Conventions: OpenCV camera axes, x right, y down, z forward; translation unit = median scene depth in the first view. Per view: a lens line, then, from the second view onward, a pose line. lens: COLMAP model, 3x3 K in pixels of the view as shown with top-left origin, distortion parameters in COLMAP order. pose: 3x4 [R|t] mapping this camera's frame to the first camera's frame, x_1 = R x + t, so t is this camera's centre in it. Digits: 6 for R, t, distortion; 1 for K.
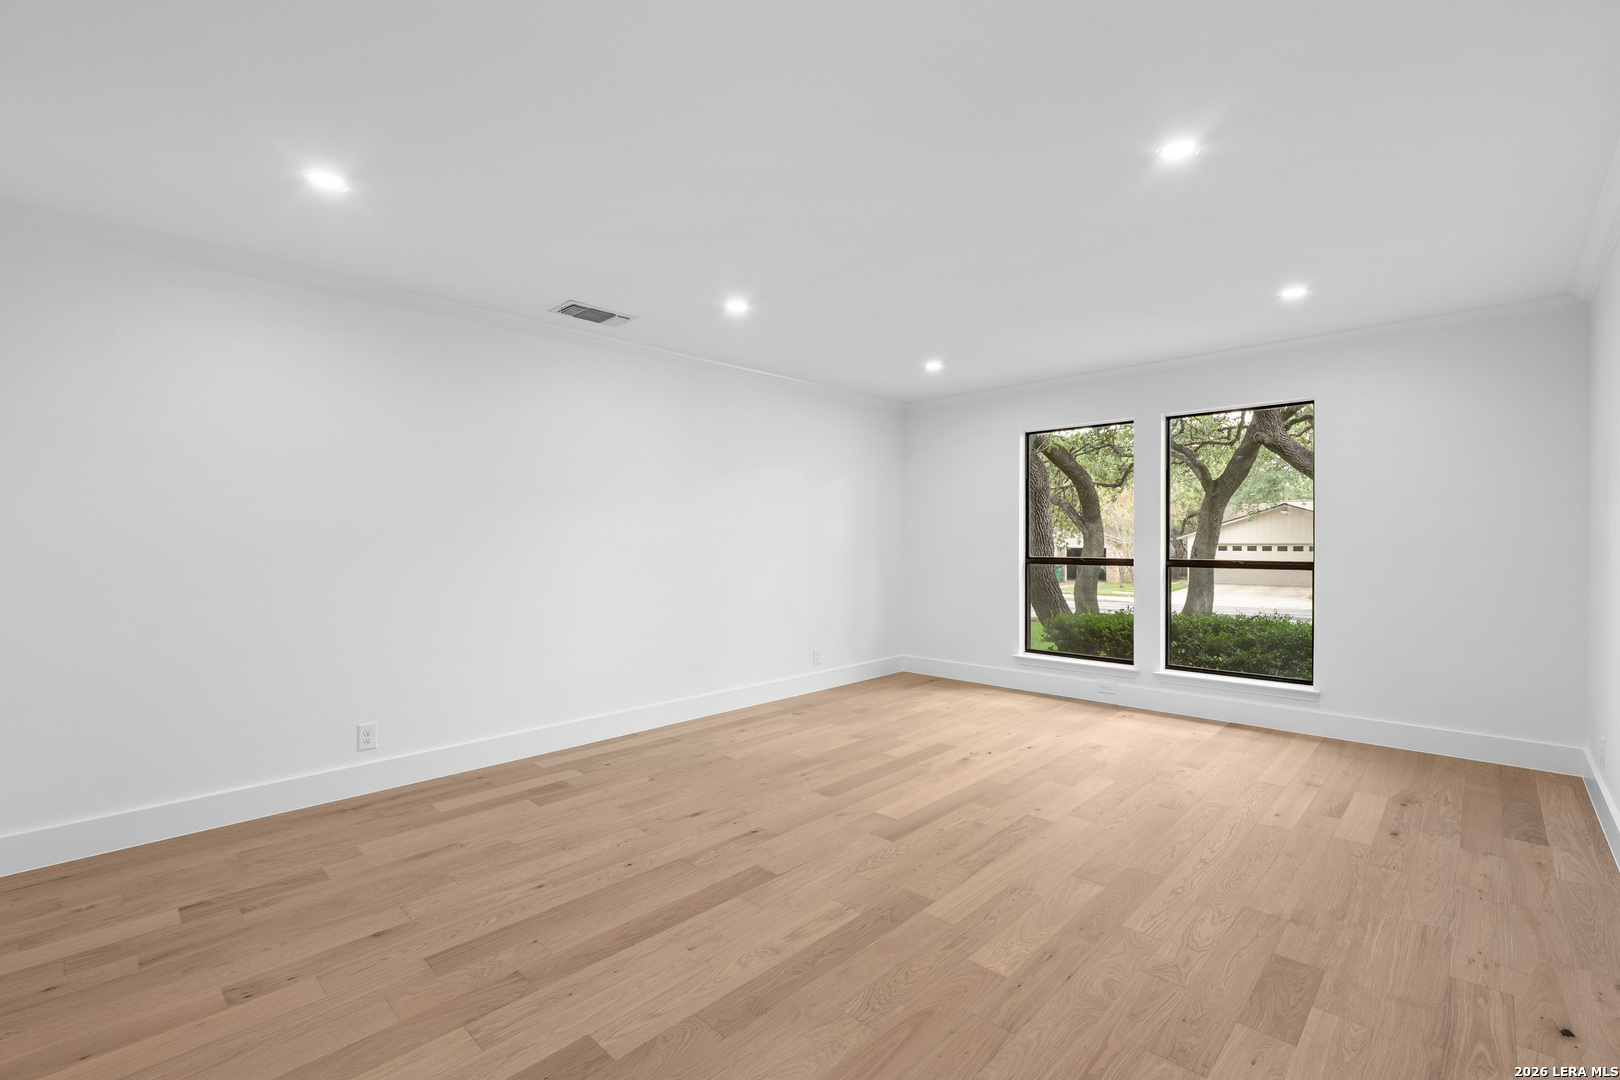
lens RADIAL K [[714.8, 0, 812.0], [0, 714.8, 530.5], [0, 0, 1]] dist [-0.009766, -0.000766]
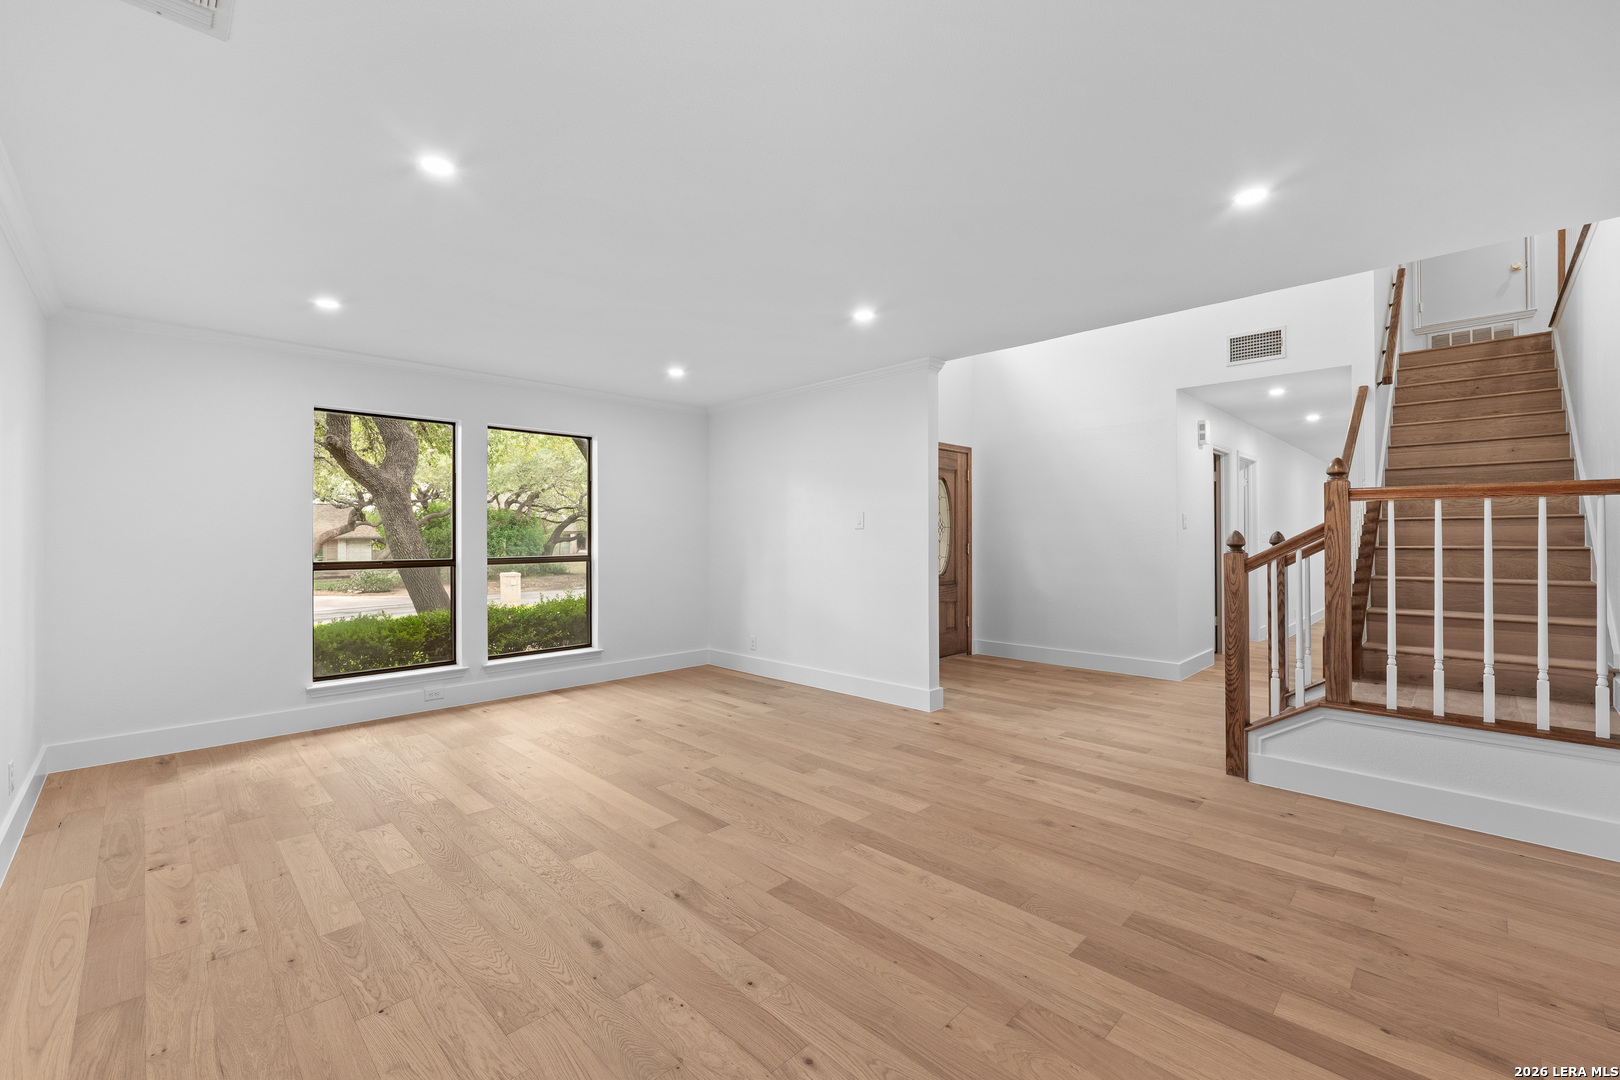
lens RADIAL K [[669.1, 0, 815.7], [0, 669.1, 532.9], [0, 0, 1]] dist [-0.012422, 0.000973]
pose [[0.010889, 0.008464, 0.999905, -0.832748], [-0.007304, 0.999938, -0.008385, 0.011461], [-0.999914, -0.007212, 0.010950, 0.822891]]
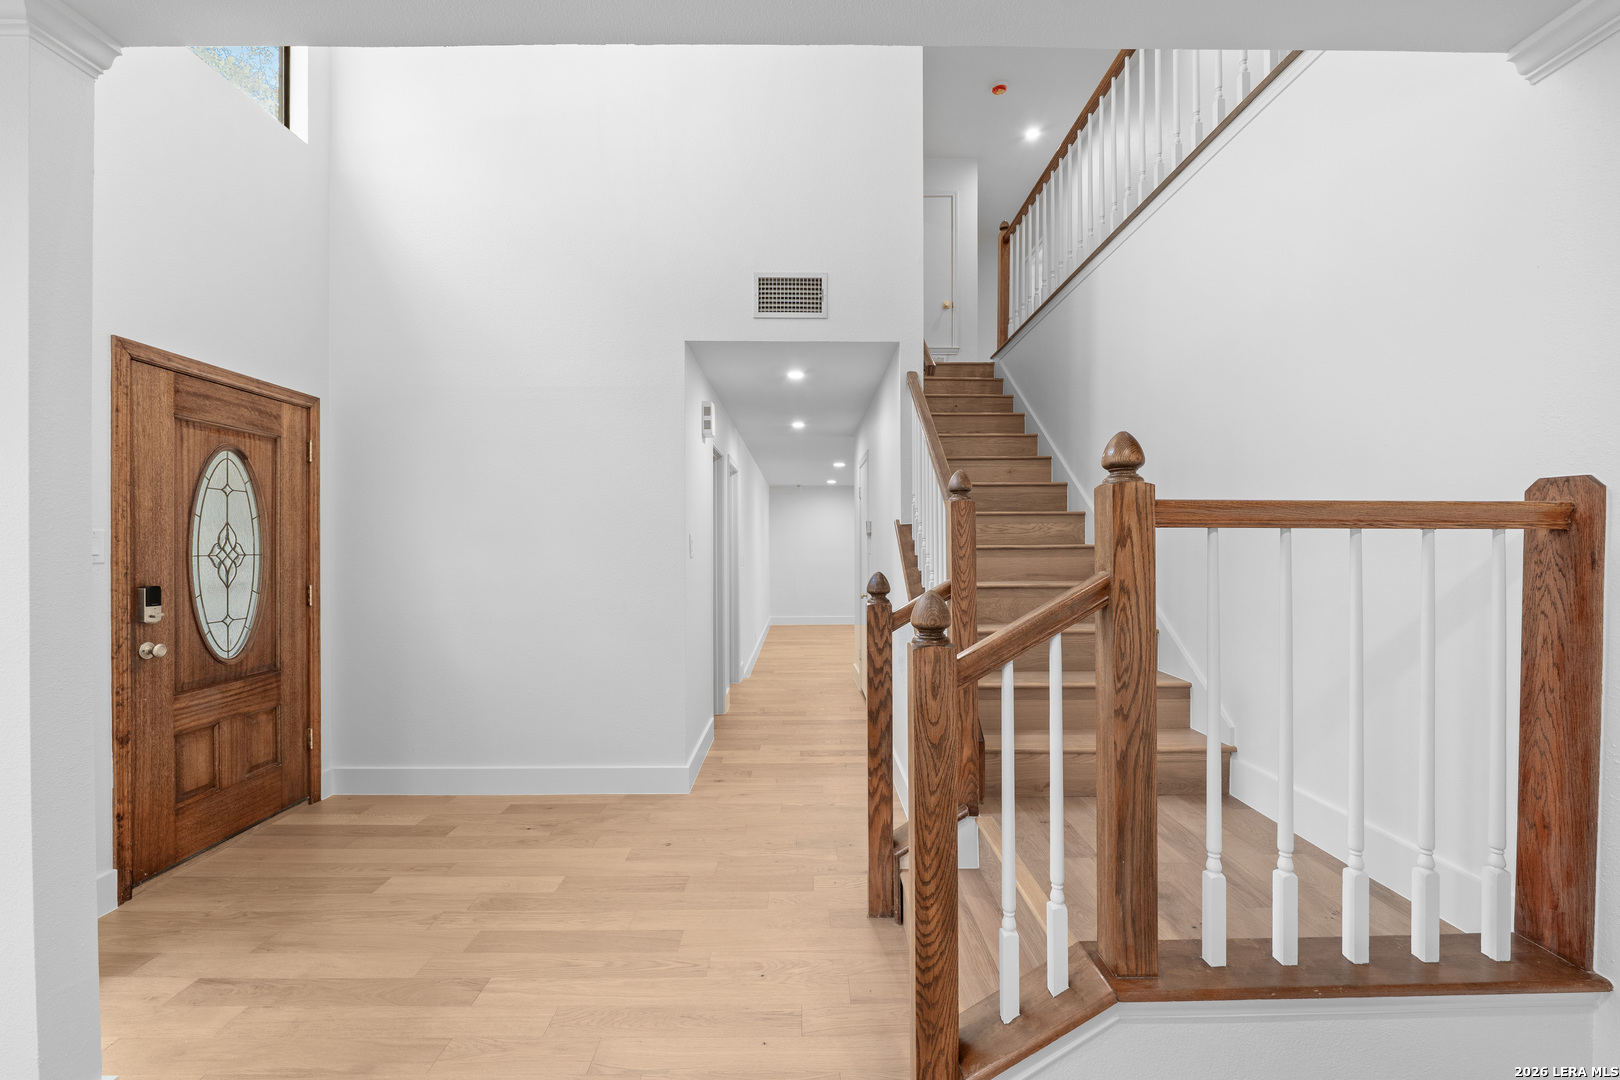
lens RADIAL K [[669.1, 0, 808.2], [0, 669.1, 545.6], [0, 0, 1]] dist [-0.012422, 0.000973]
pose [[-0.697794, 0.005702, 0.716276, 0.029597], [-0.001731, 0.999952, -0.009646, -0.034170], [-0.716297, -0.007971, -0.697750, 0.513626]]
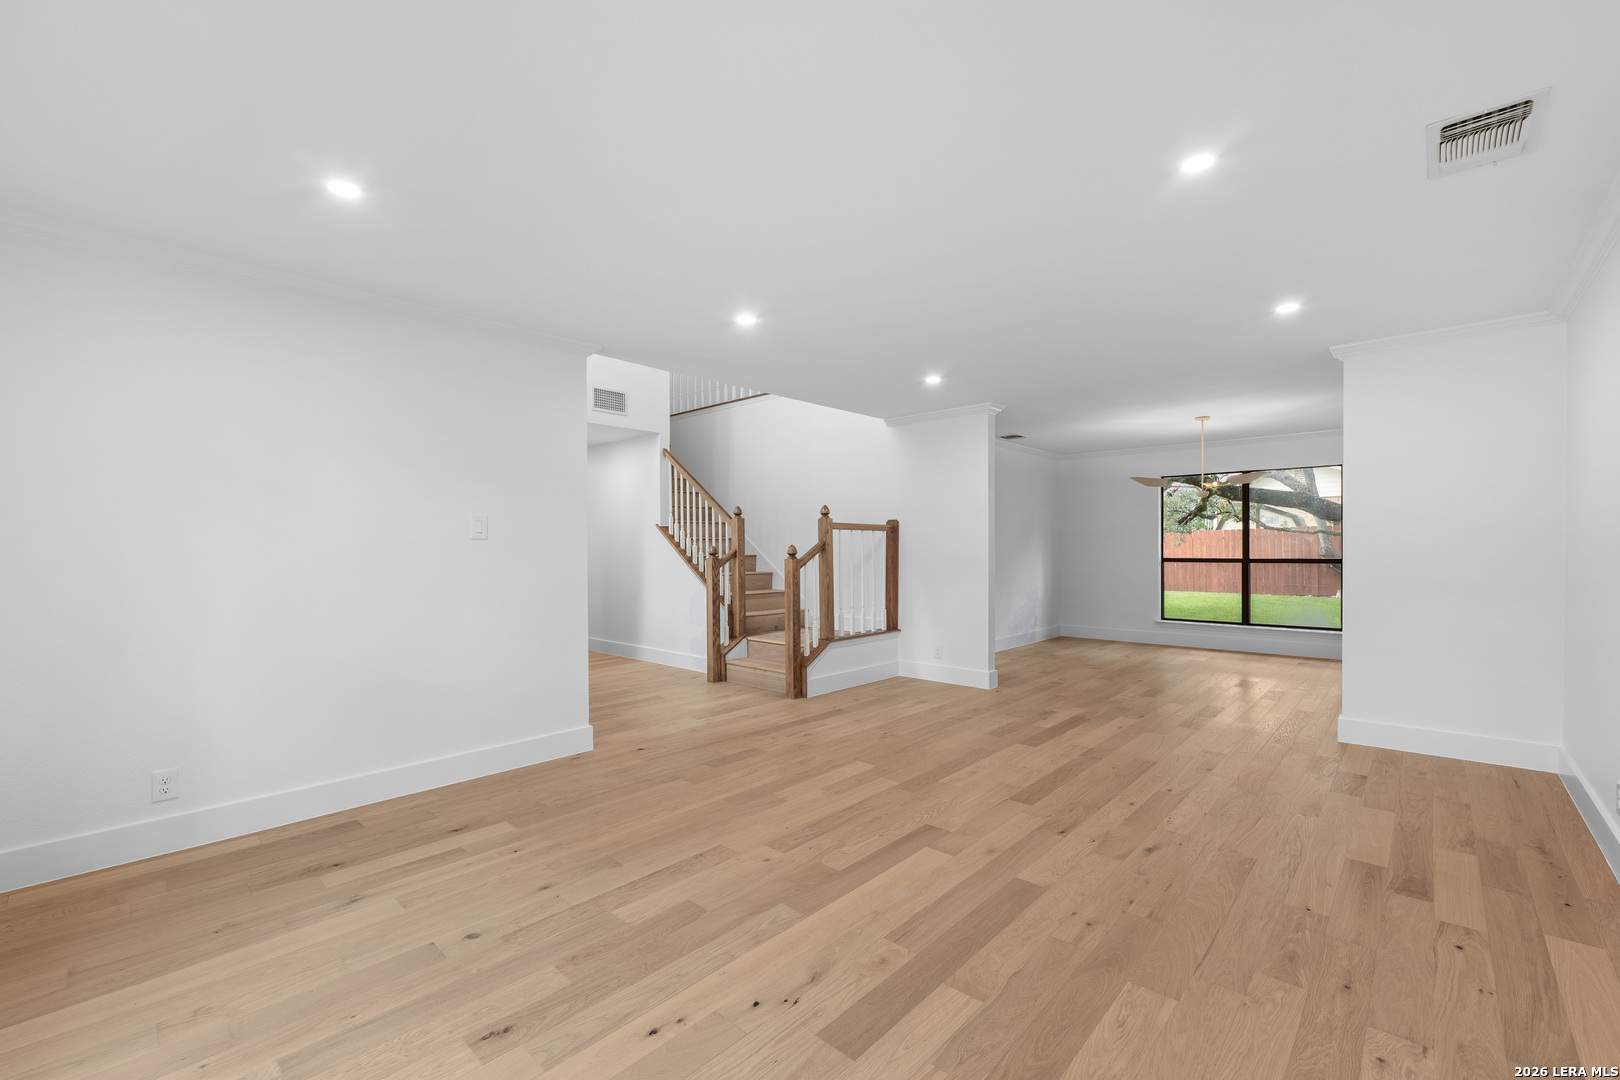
lens RADIAL K [[669.1, 0, 807.5], [0, 669.1, 550.4], [0, 0, 1]] dist [-0.012422, 0.000973]
pose [[-0.999866, 0.009376, -0.013437, 0.291519], [0.009458, 0.999937, -0.006020, 0.020036], [0.013380, -0.006146, -0.999892, 1.924137]]
